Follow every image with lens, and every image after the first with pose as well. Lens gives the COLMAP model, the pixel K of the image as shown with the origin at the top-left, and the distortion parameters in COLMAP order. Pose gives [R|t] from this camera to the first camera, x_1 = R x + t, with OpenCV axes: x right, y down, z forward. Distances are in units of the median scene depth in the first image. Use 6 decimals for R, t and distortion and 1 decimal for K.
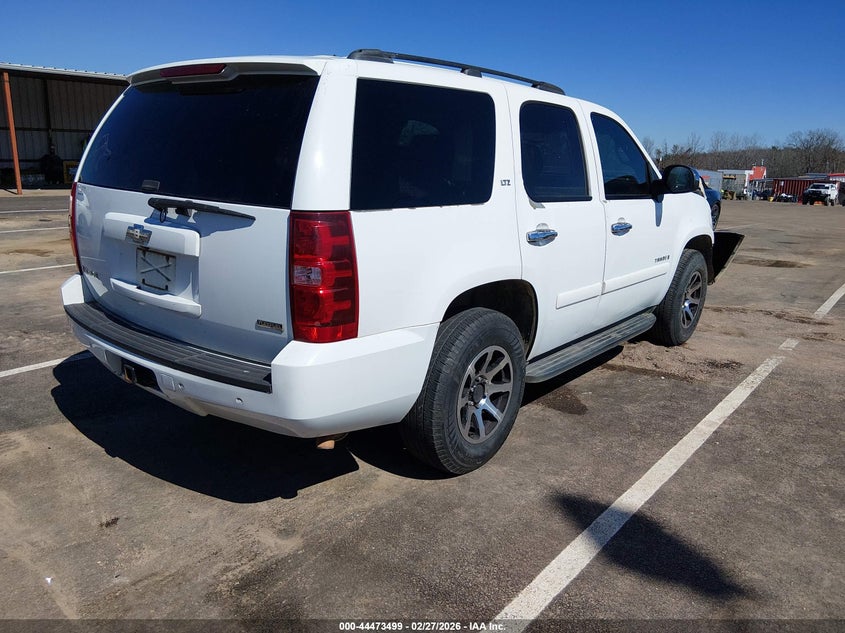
lens RADIAL K [[676.9, 0, 420.9], [0, 676.9, 313.1], [0, 0, 1]] dist [-0.000601, -0.016789]
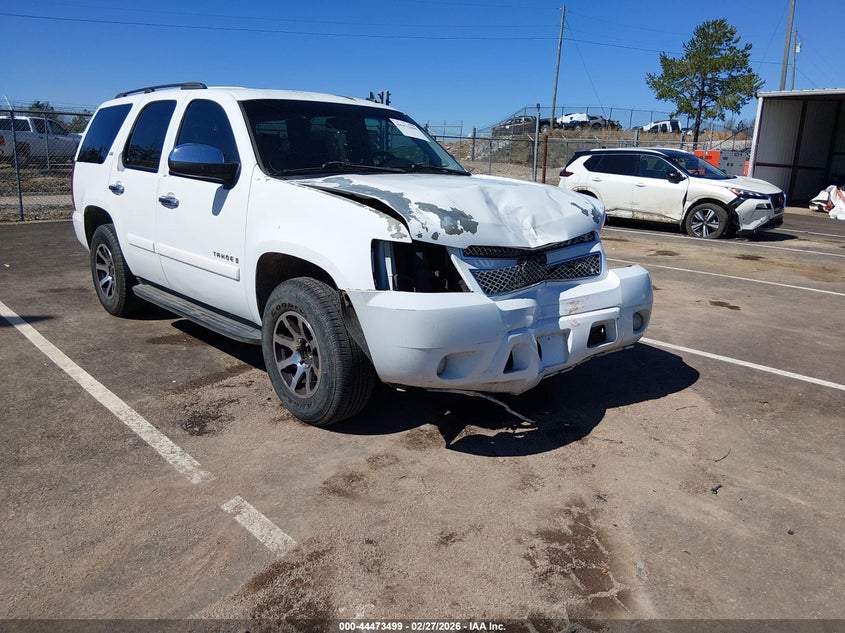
lens RADIAL K [[676.9, 0, 422.1], [0, 676.9, 319.7], [0, 0, 1]] dist [-0.000601, -0.016789]
pose [[-0.172272, 0.196637, -0.965223, 1.272332], [-0.254235, 0.937799, 0.236426, -0.297820], [0.951676, 0.286124, -0.111564, 1.508724]]
